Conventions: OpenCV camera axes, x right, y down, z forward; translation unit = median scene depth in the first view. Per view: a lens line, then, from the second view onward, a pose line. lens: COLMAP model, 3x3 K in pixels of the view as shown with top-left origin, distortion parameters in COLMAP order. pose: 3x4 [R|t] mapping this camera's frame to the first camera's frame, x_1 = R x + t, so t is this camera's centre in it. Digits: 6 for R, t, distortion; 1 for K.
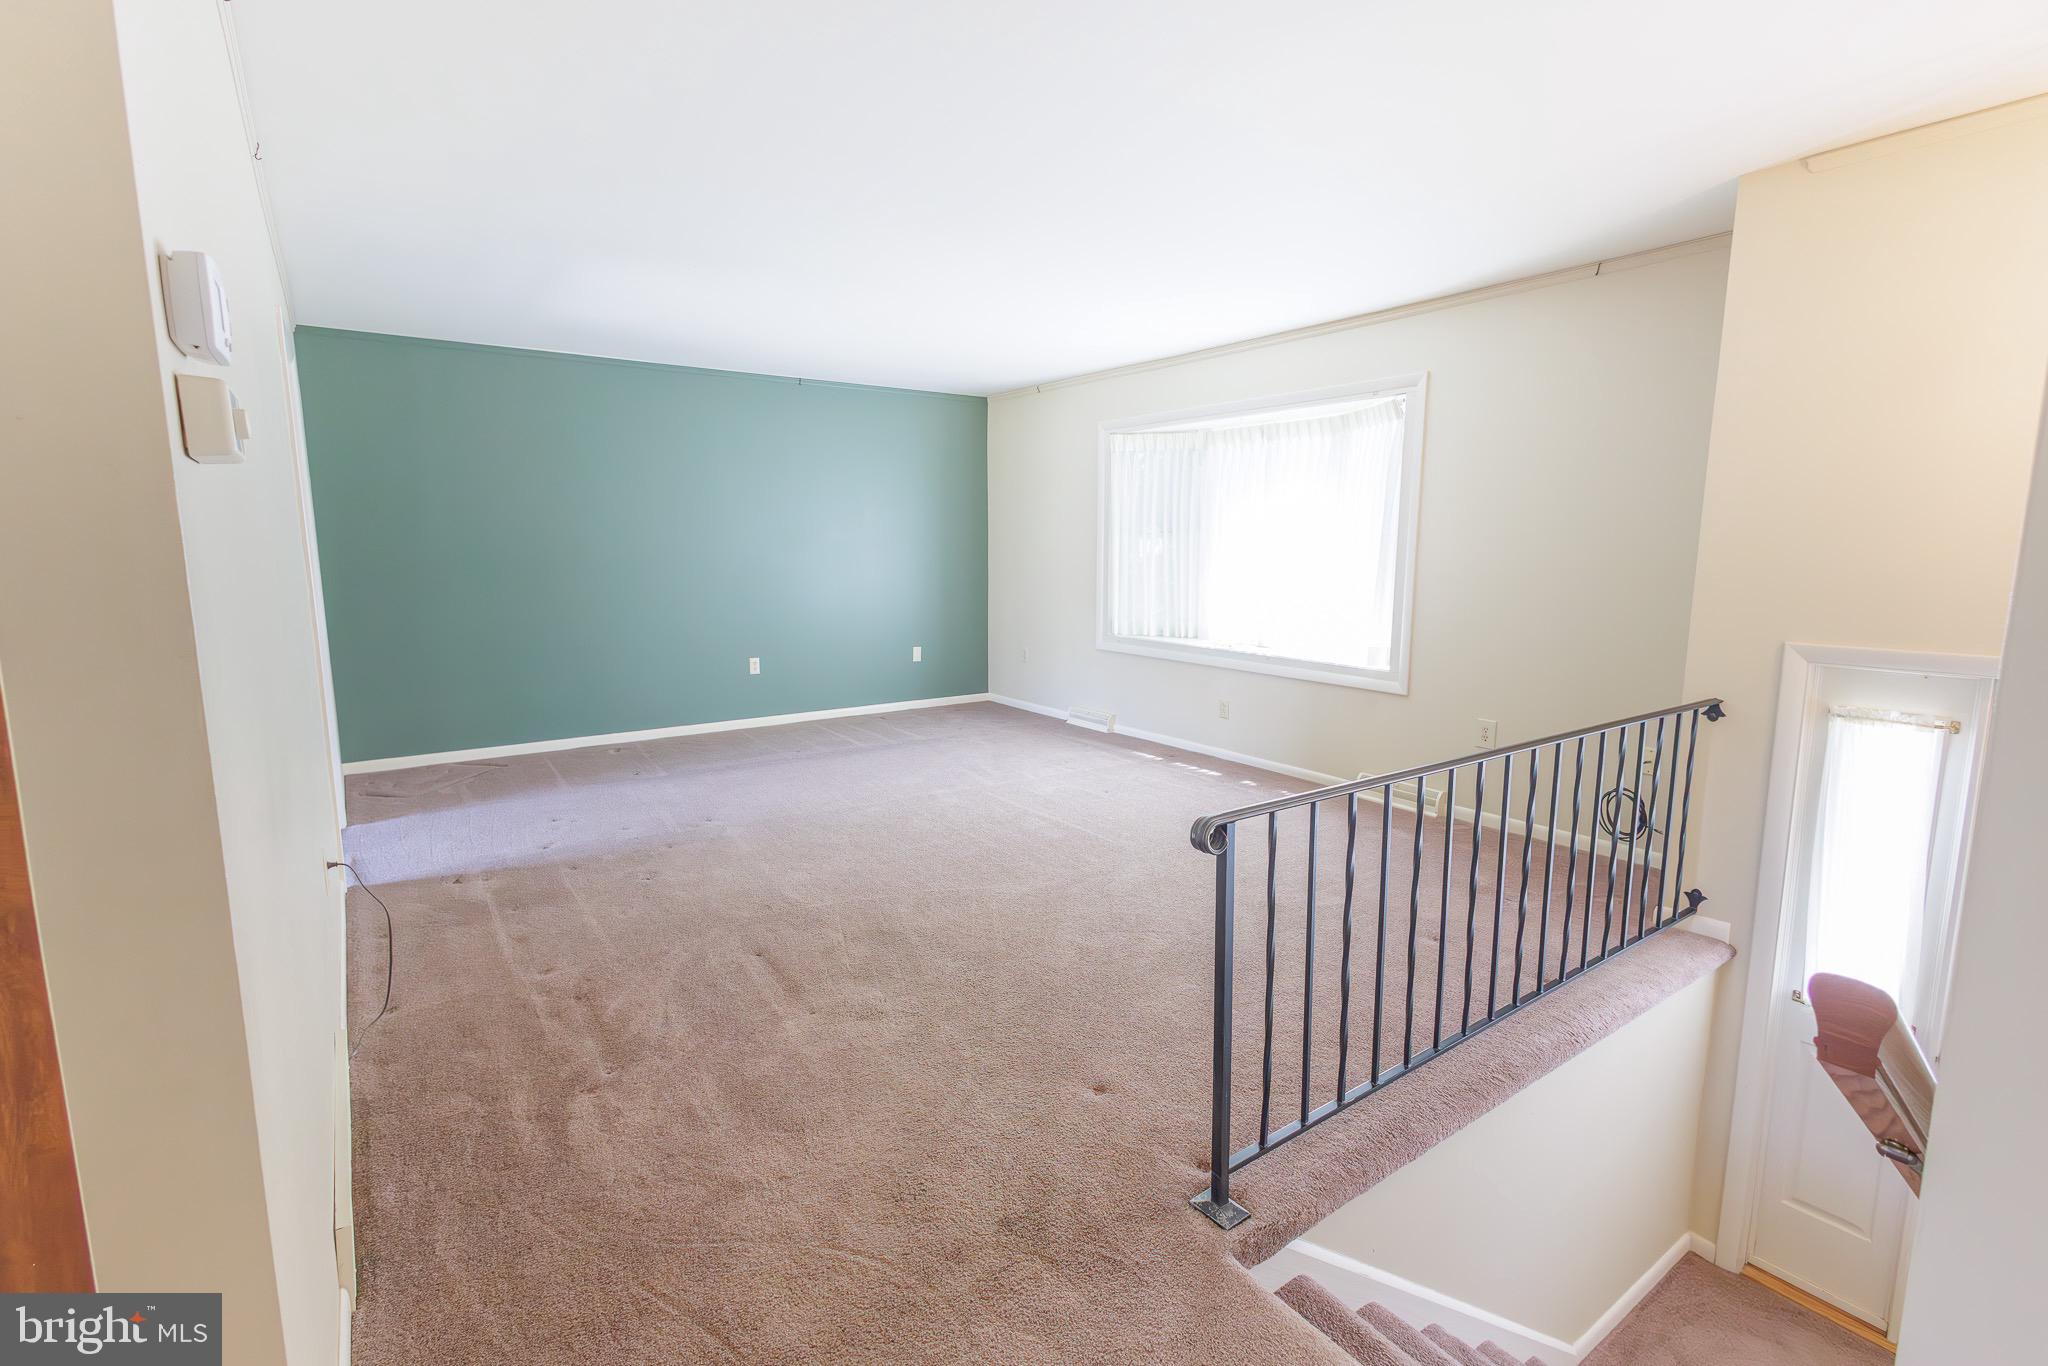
lens RADIAL K [[944.7, 0, 1025.0], [0, 944.7, 672.2], [0, 0, 1]] dist [0.014372, -0.003553]
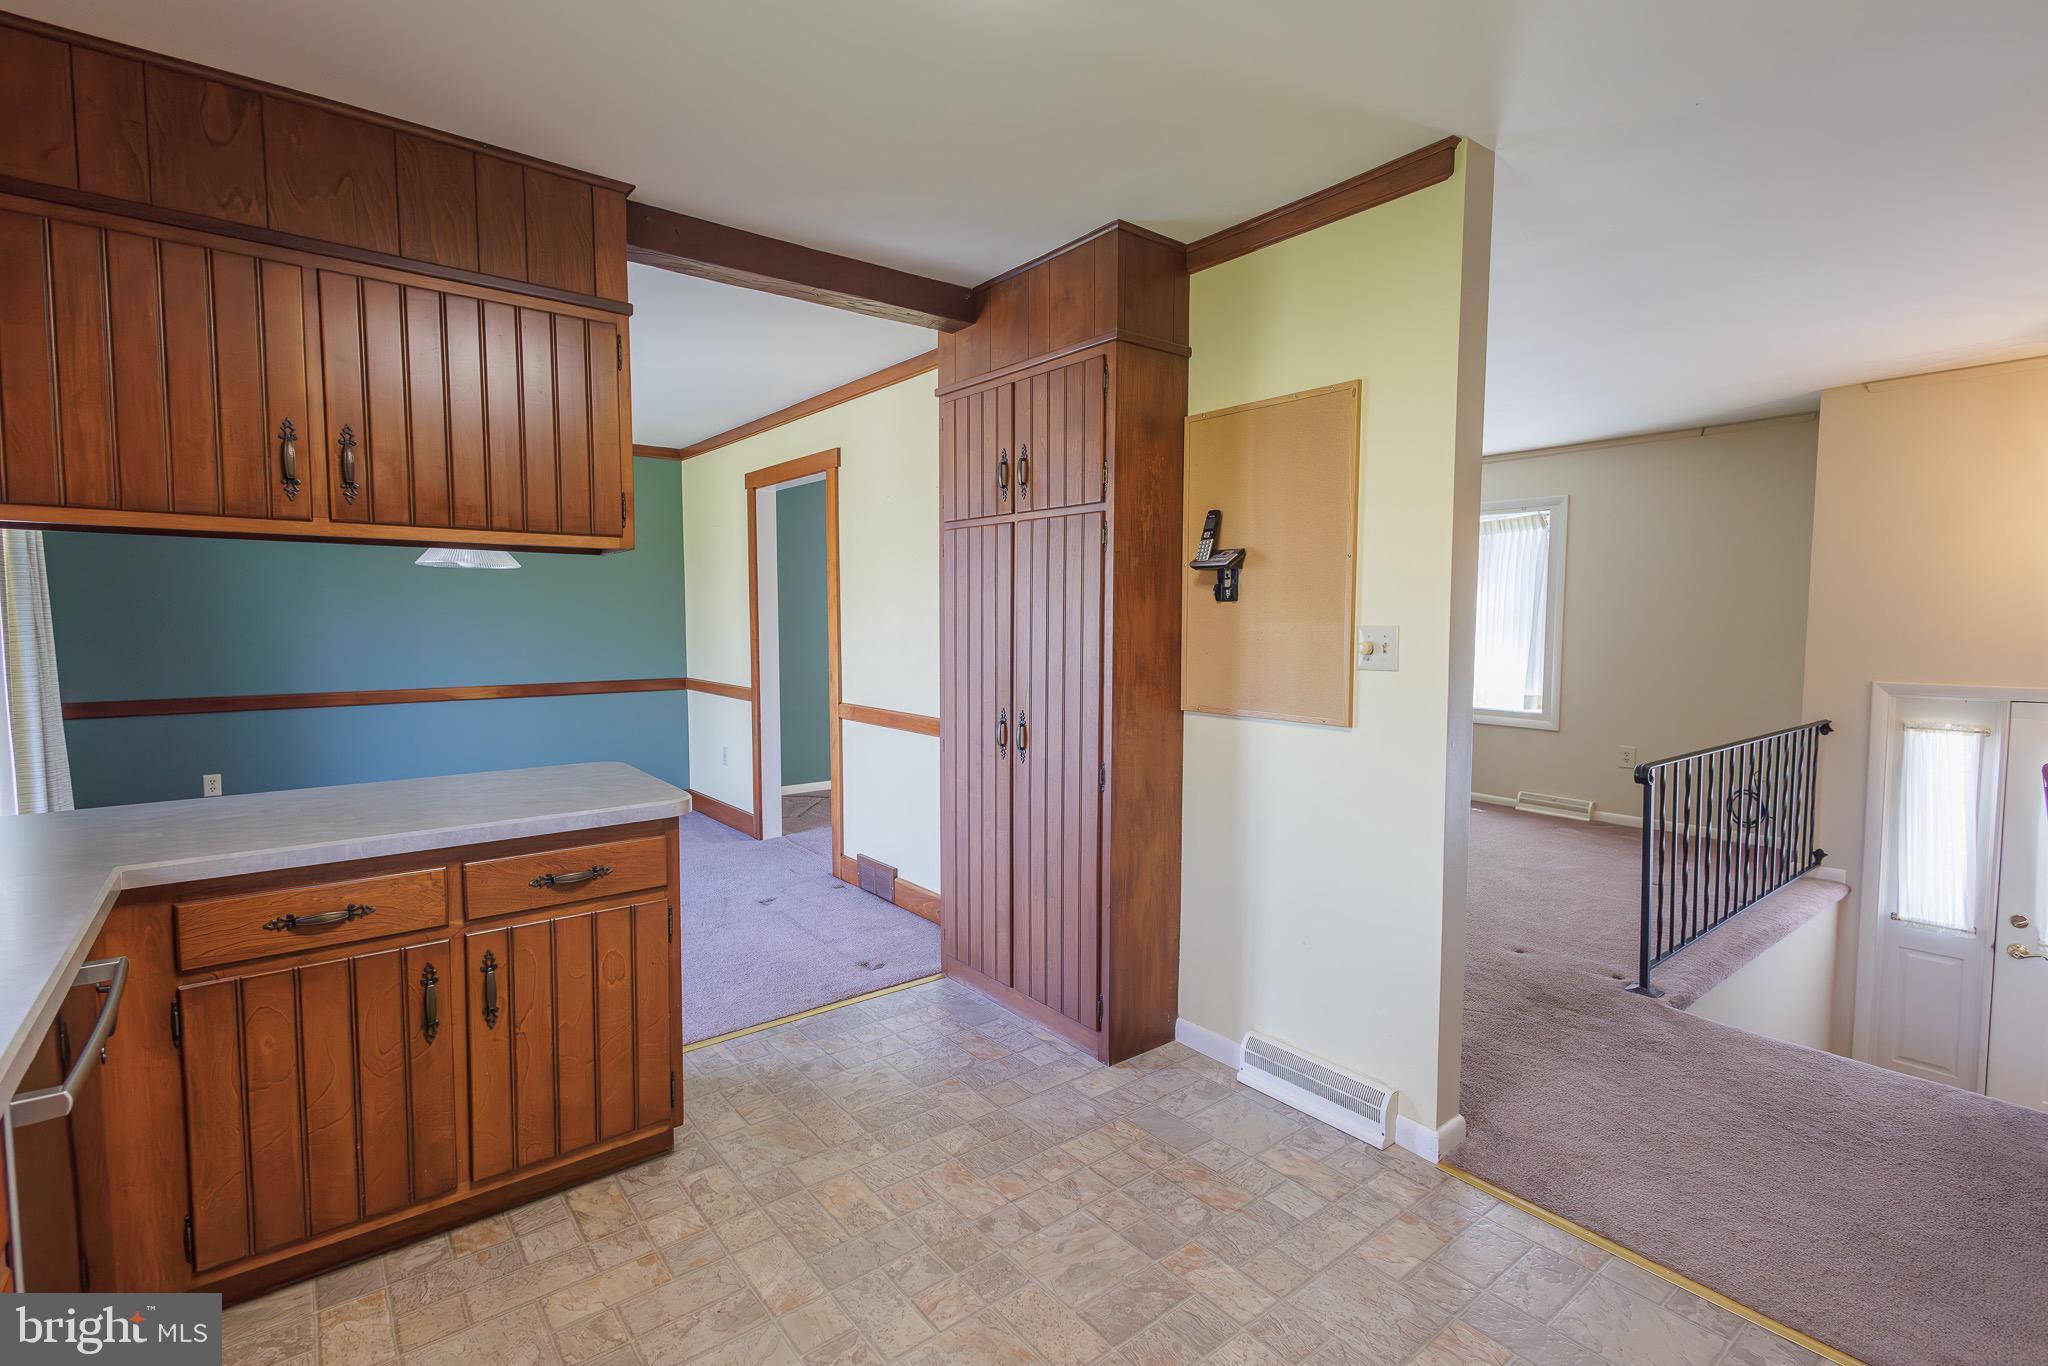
lens RADIAL K [[944.7, 0, 1026.5], [0, 944.7, 674.1], [0, 0, 1]] dist [0.014372, -0.003553]
pose [[0.998638, -0.003505, 0.052063, -0.618754], [0.007438, 0.997114, -0.075551, 0.059283], [-0.051648, 0.075835, 0.995782, -0.449235]]
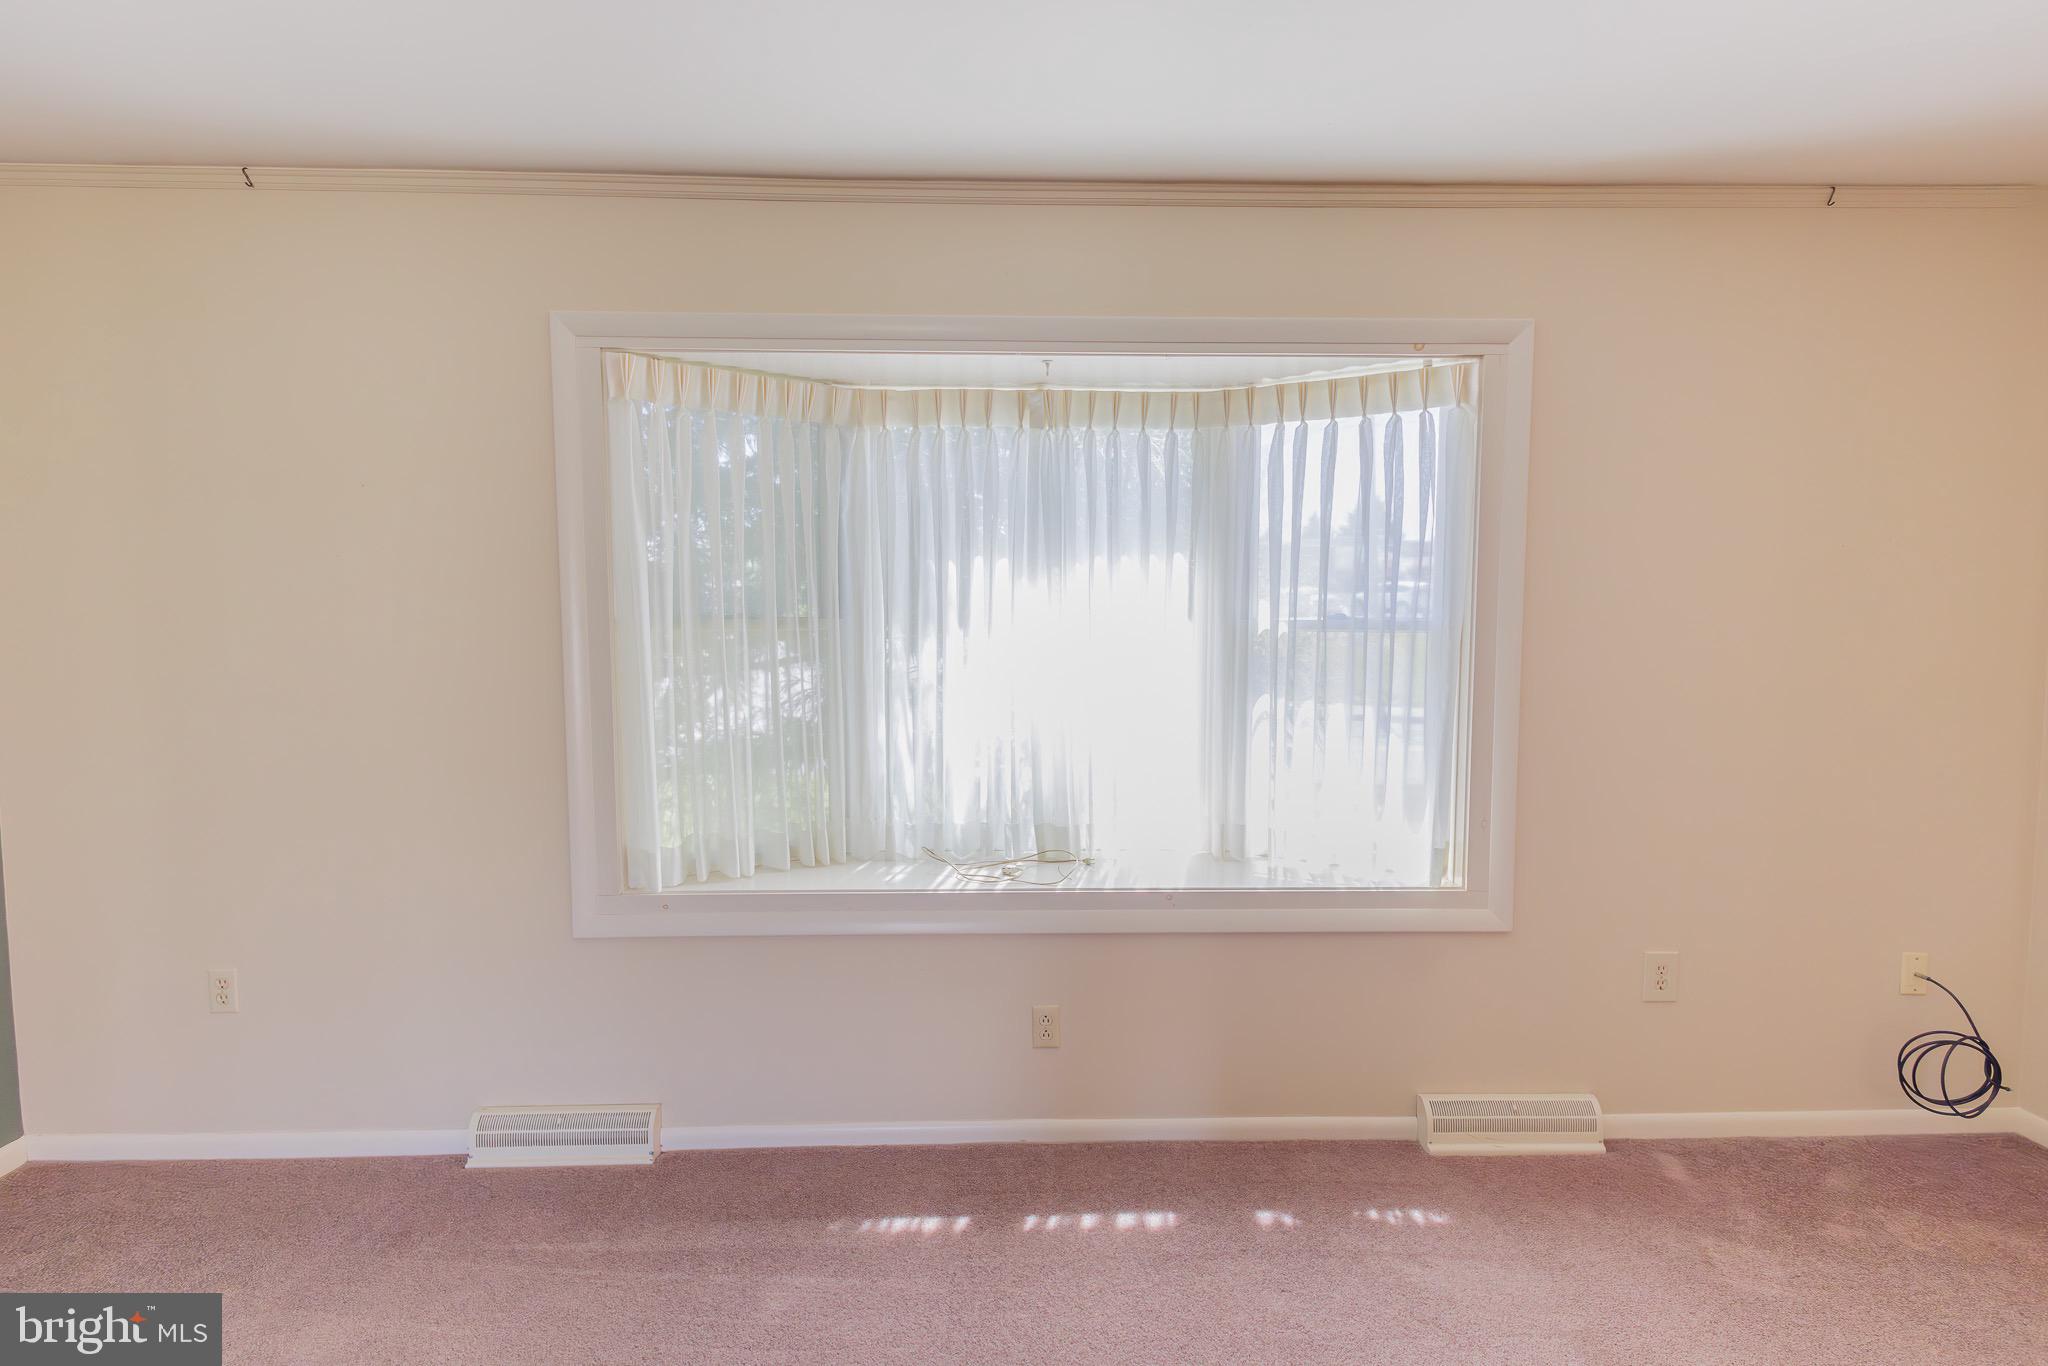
lens RADIAL K [[944.7, 0, 1019.7], [0, 944.7, 679.3], [0, 0, 1]] dist [0.014372, -0.003553]
pose [[0.557376, -0.059373, 0.828134, -0.260081], [0.117303, 0.993066, -0.007753, -0.209598], [-0.821932, 0.101464, 0.560476, 1.355211]]
